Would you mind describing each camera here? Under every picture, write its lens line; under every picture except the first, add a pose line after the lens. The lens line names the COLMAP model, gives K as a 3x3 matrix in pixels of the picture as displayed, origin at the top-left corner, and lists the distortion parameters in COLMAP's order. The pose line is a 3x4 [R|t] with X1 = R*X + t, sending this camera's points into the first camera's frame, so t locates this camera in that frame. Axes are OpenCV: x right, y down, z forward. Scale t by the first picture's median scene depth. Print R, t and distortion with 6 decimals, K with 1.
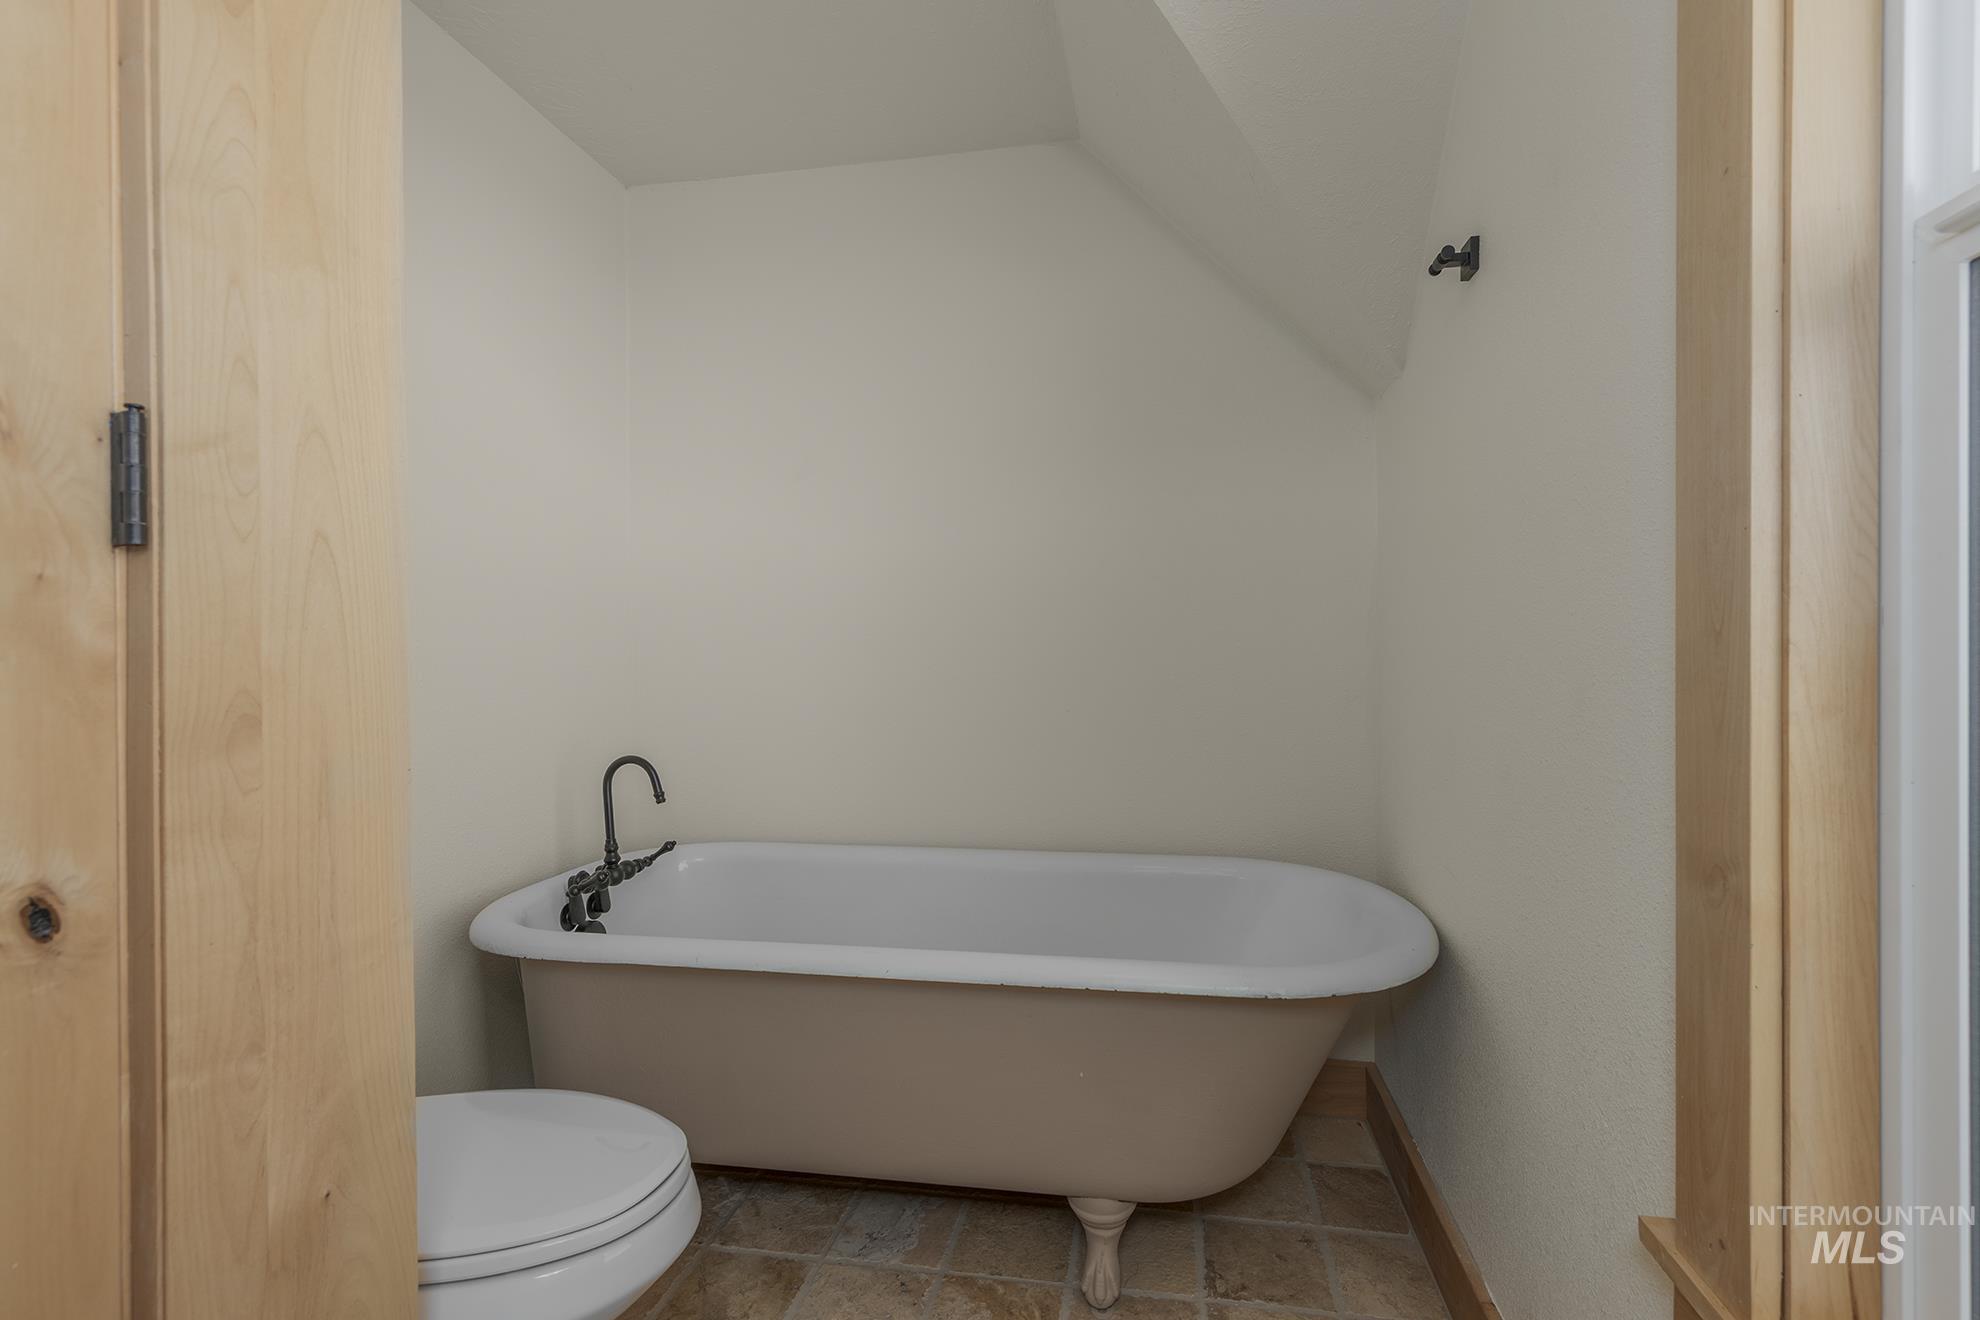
lens RADIAL K [[964.1, 0, 994.1], [0, 964.1, 660.0], [0, 0, 1]] dist [-0.001475, -0.000085]
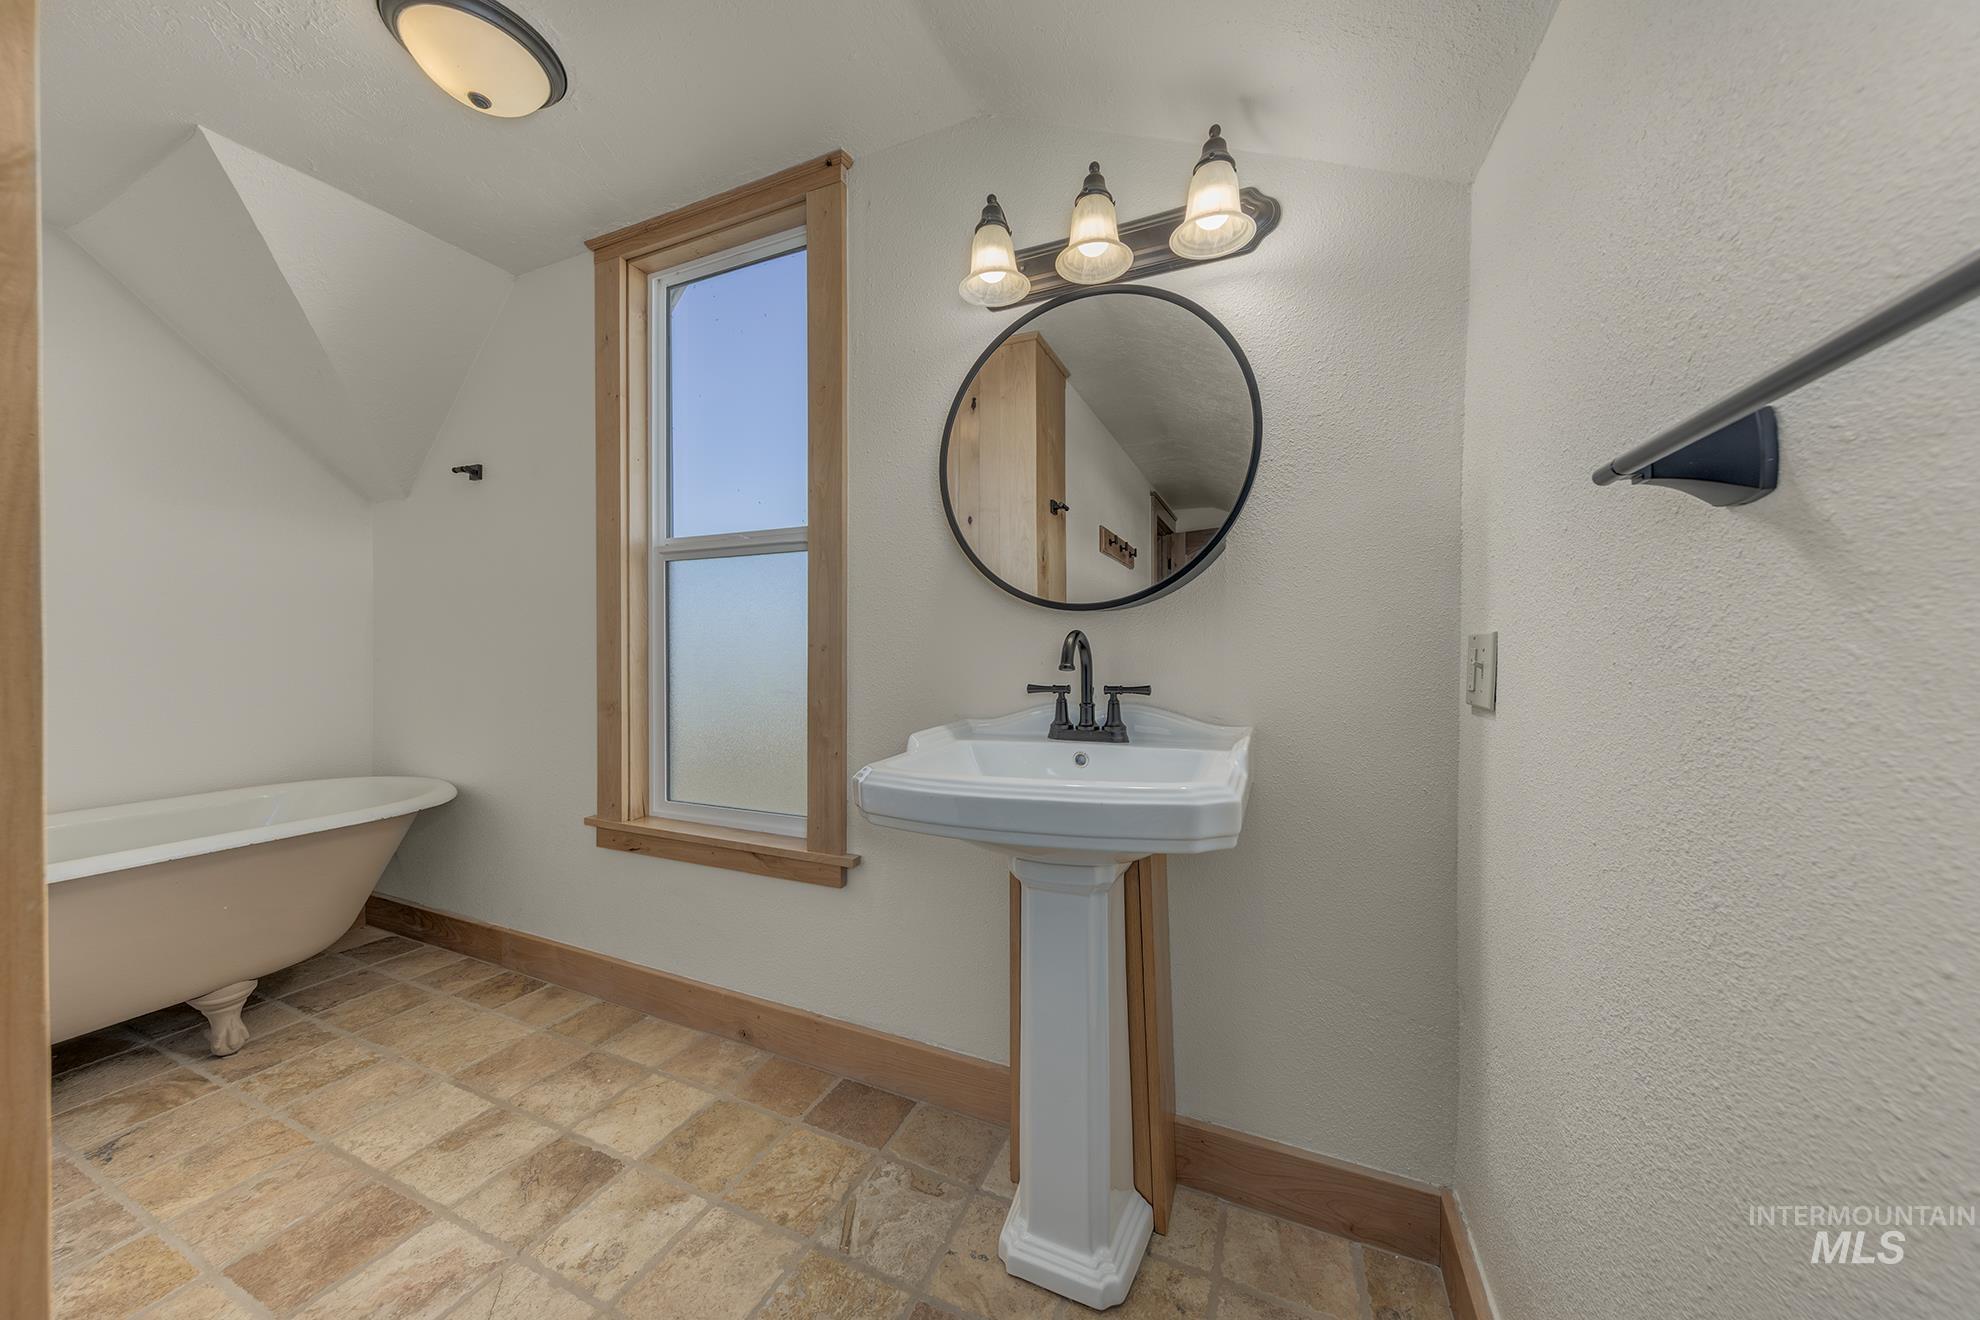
lens RADIAL K [[630.2, 0, 1000.4], [0, 630.2, 655.0], [0, 0, 1]] dist [0.005181, -0.000039]
pose [[0.241087, -0.005027, 0.970491, -0.592305], [0.011133, 0.999935, 0.002413, 0.018993], [-0.970440, 0.010223, 0.241127, -0.495827]]
